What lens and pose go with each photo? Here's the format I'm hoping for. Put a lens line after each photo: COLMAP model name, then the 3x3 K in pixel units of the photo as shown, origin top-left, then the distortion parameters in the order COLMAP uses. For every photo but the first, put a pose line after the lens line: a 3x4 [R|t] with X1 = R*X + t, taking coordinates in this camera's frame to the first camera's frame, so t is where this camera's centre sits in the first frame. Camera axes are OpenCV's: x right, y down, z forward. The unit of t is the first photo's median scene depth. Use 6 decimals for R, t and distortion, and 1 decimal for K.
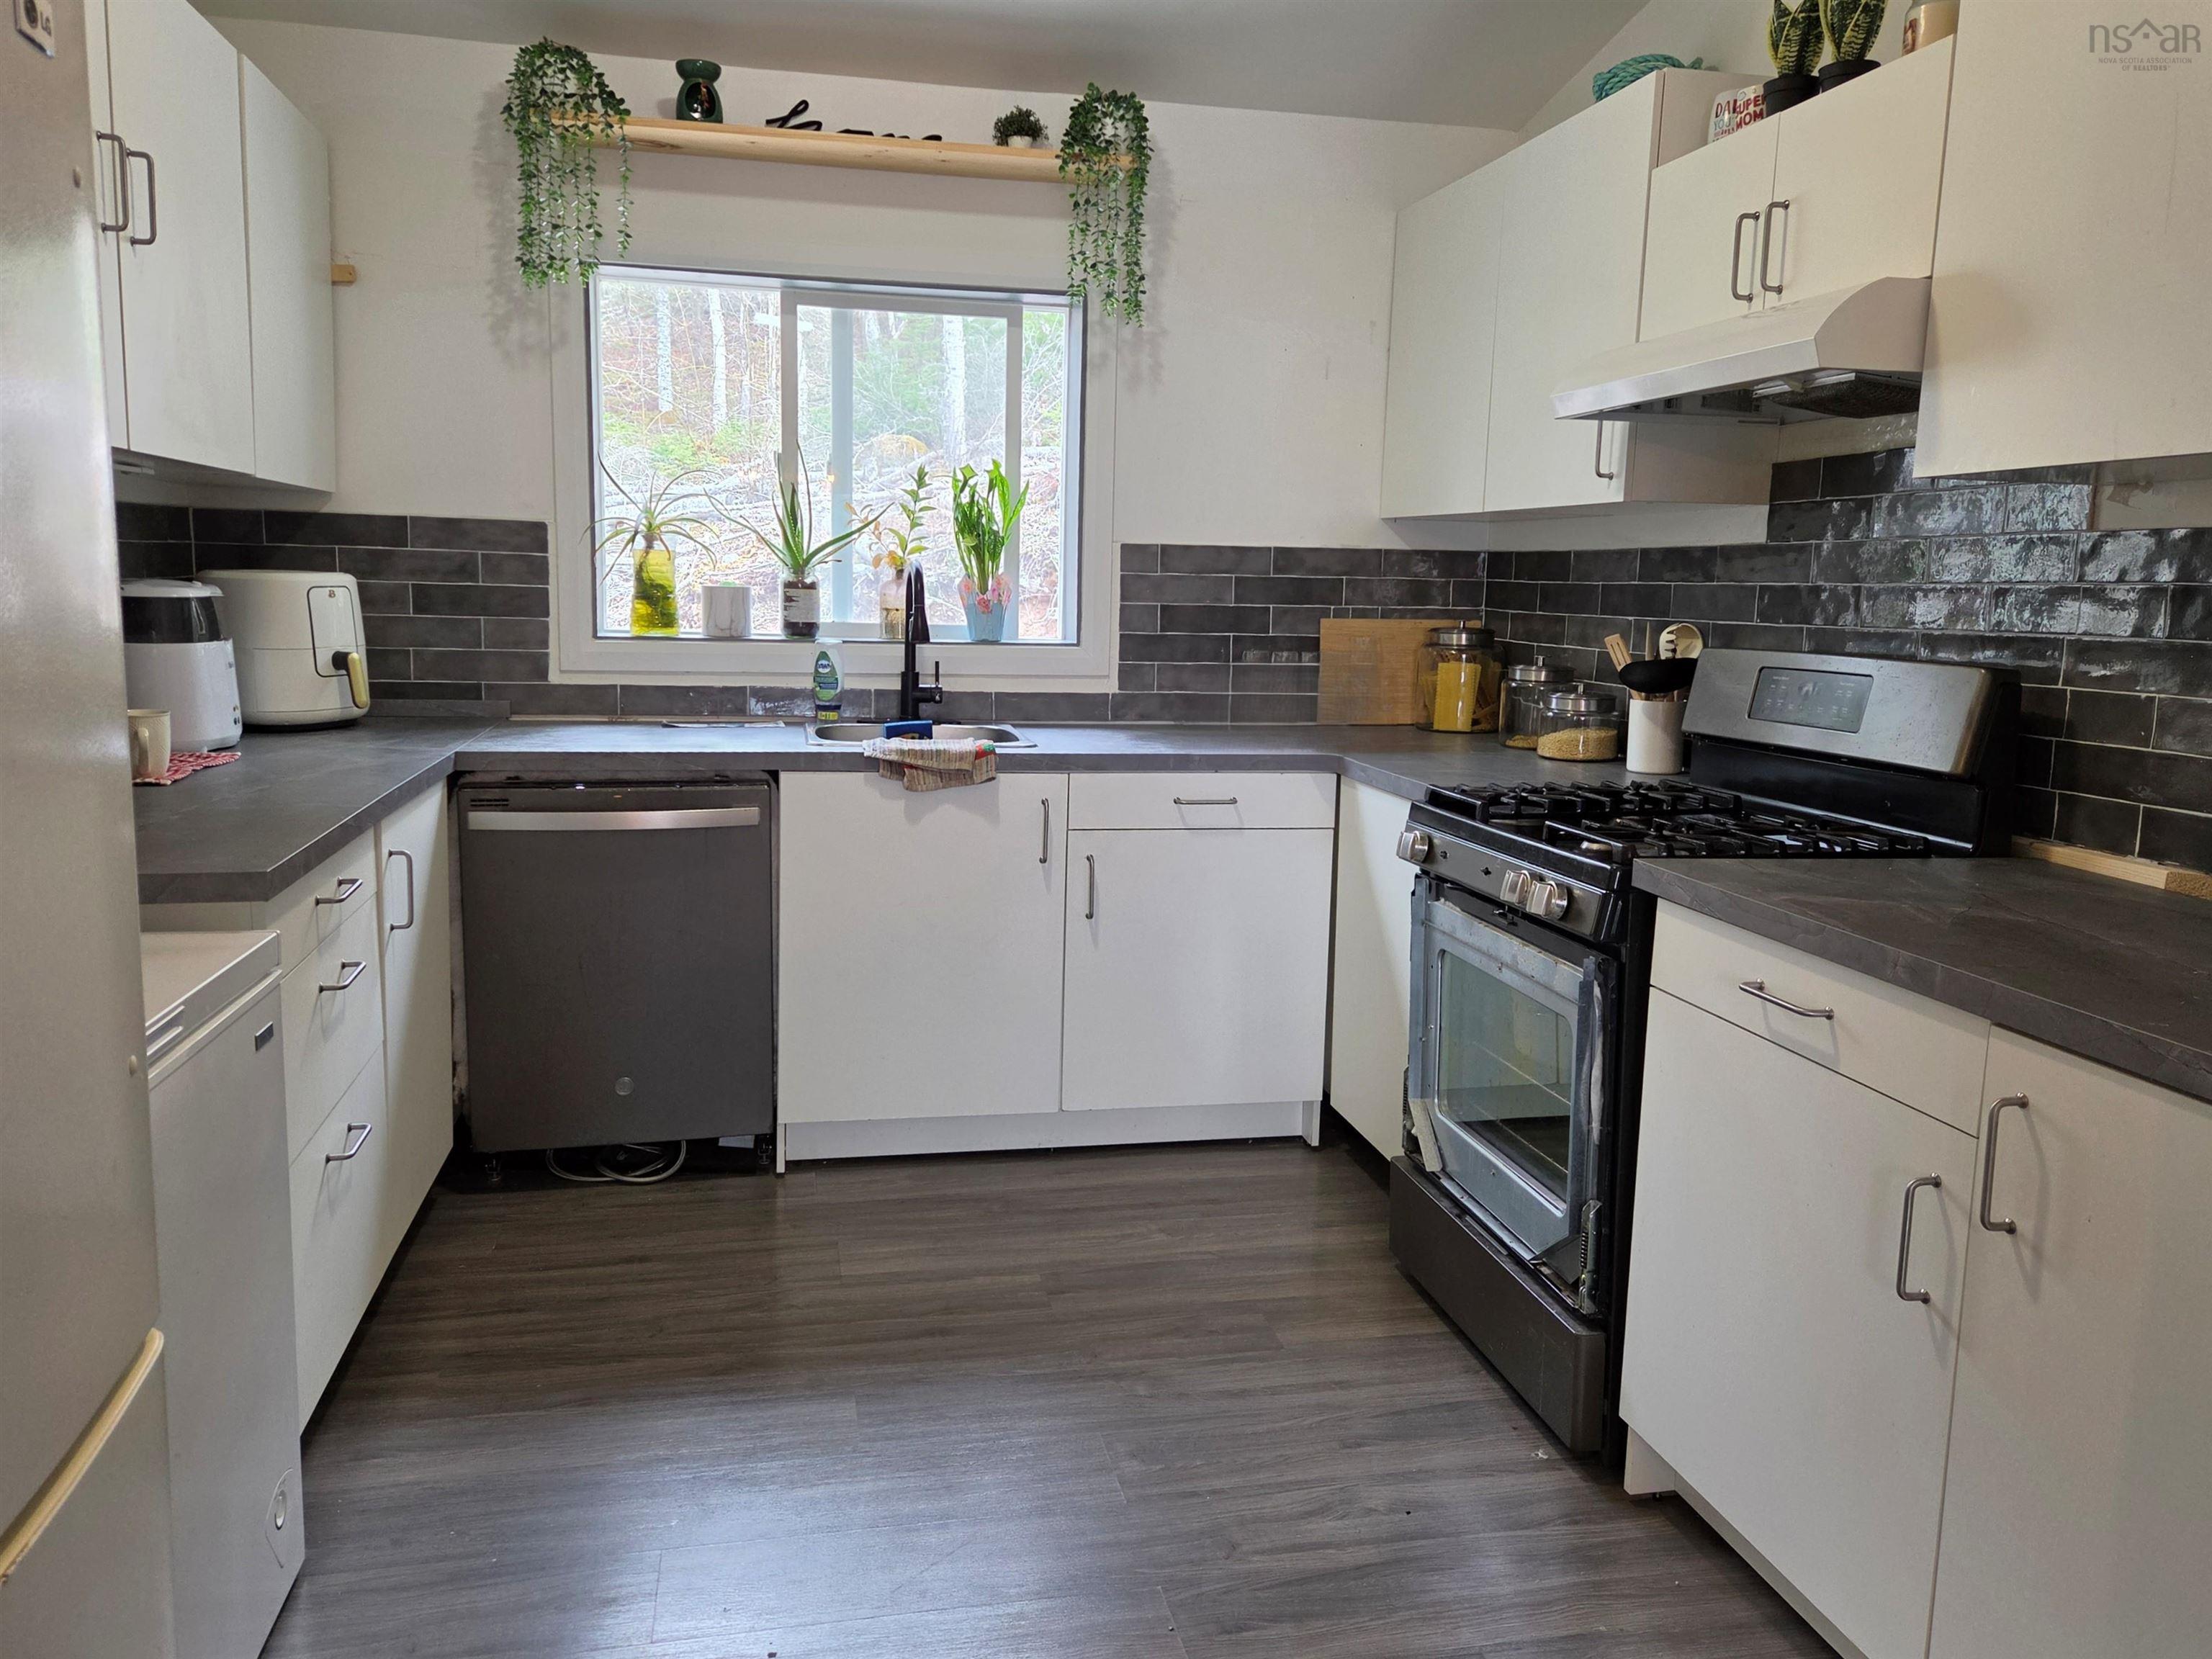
lens RADIAL K [[1671.7, 0, 1114.0], [0, 1671.7, 819.1], [0, 0, 1]] dist [0.055100, -0.006353]
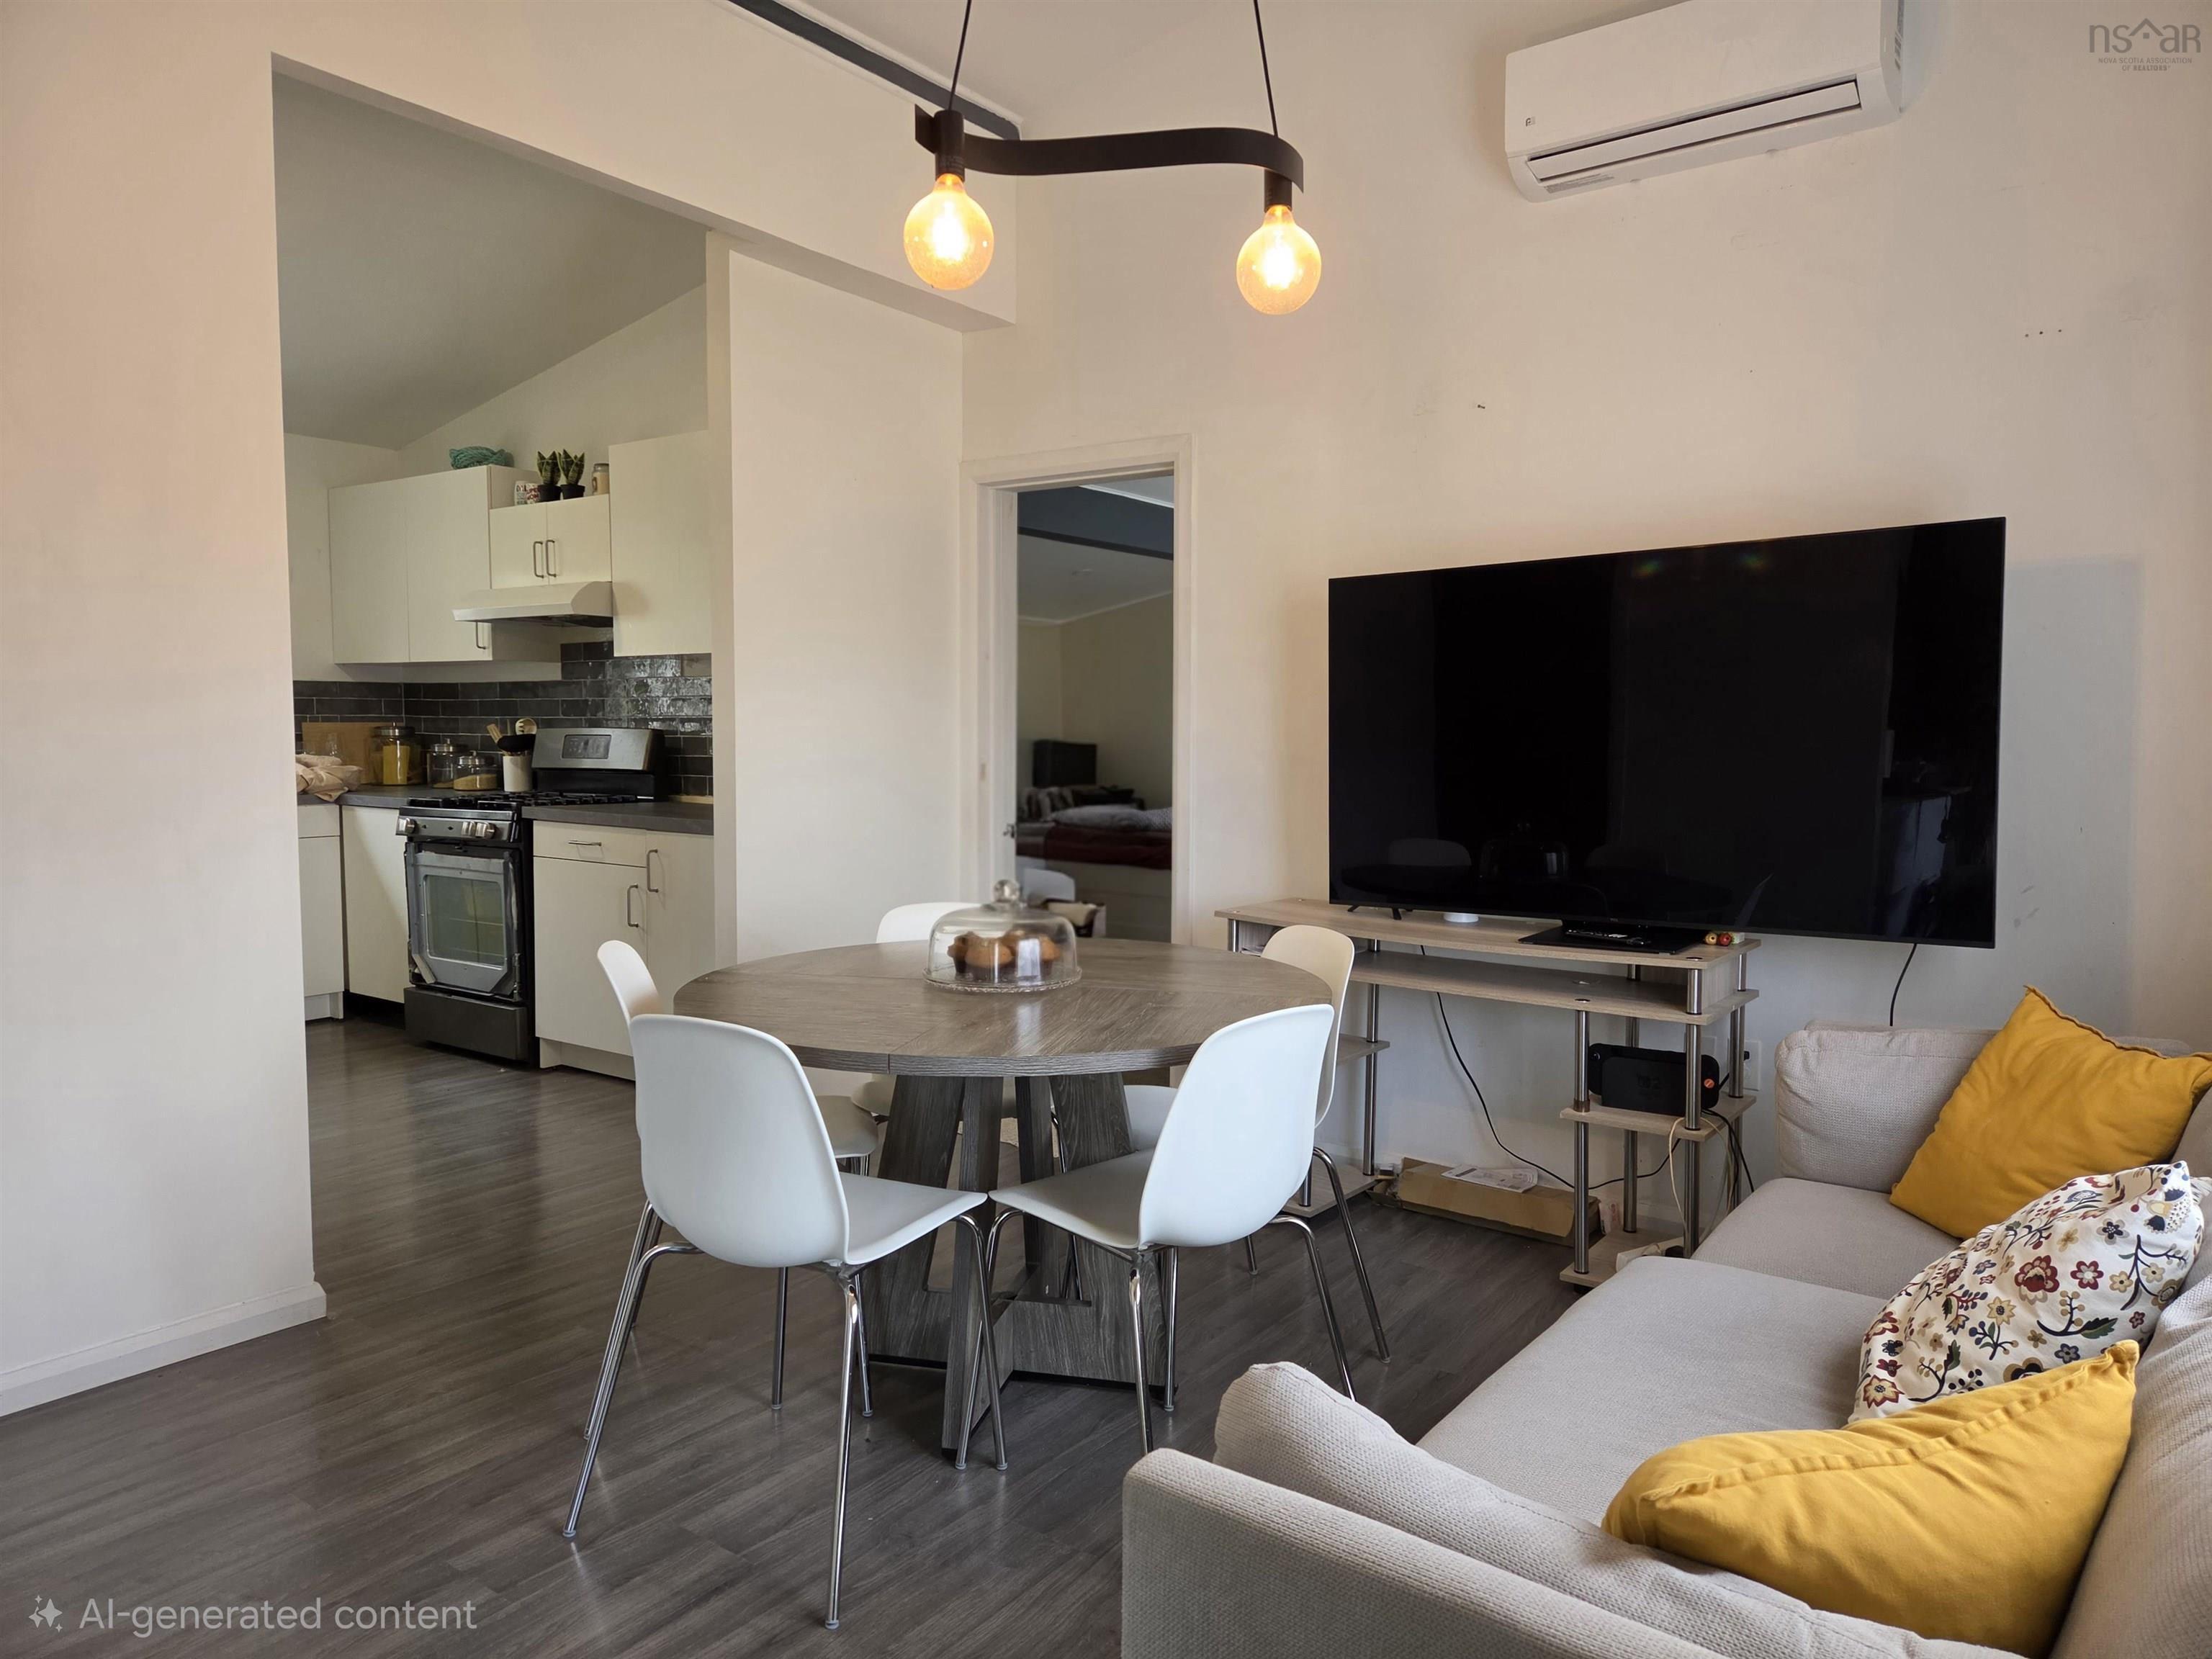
lens RADIAL K [[1472.8, 0, 1110.7], [0, 1472.8, 815.1], [0, 0, 1]] dist [0.059609, -0.048631]
pose [[0.754601, -0.067116, 0.652743, -0.351432], [0.109702, 0.993659, -0.024651, 0.138713], [-0.646949, 0.090209, 0.757178, -0.920233]]
